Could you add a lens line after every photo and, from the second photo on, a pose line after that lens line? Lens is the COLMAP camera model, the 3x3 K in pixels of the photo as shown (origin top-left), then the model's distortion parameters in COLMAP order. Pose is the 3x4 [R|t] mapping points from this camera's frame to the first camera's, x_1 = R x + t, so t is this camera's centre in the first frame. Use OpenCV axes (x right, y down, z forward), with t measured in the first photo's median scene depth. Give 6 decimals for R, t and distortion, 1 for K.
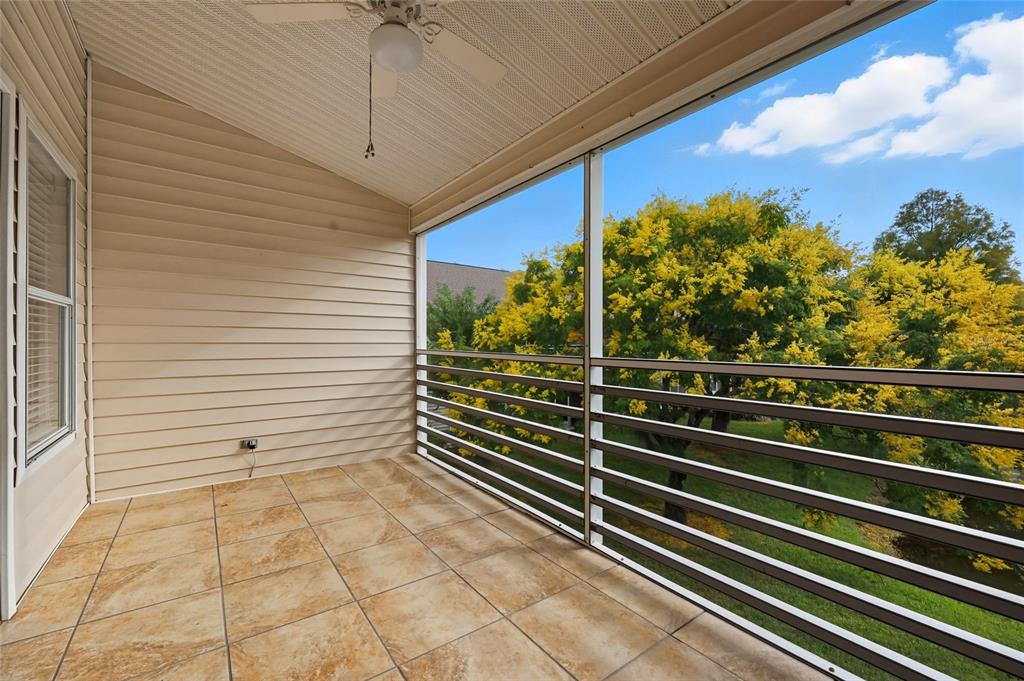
lens RADIAL K [[421.9, 0, 493.6], [0, 421.9, 345.1], [0, 0, 1]] dist [0.000125, -0.000008]
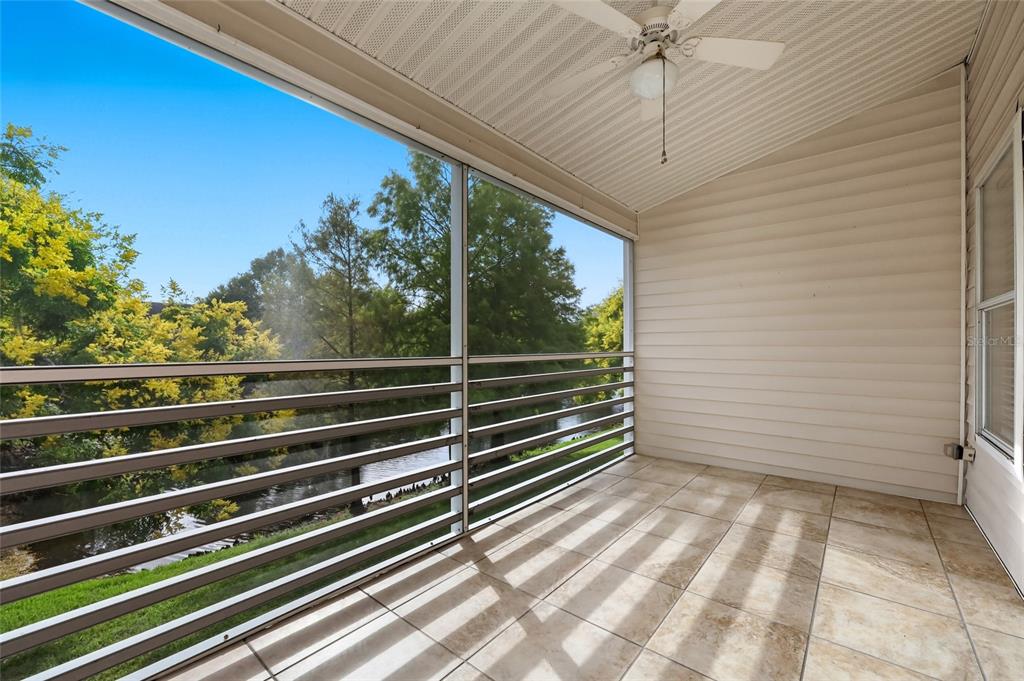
lens RADIAL K [[421.9, 0, 493.6], [0, 421.9, 345.1], [0, 0, 1]] dist [0.000125, -0.000008]
pose [[-0.236670, -0.010789, 0.971530, -0.766694], [-0.002900, 0.999942, 0.010398, -0.014864], [-0.971586, -0.000357, -0.236687, 1.096154]]
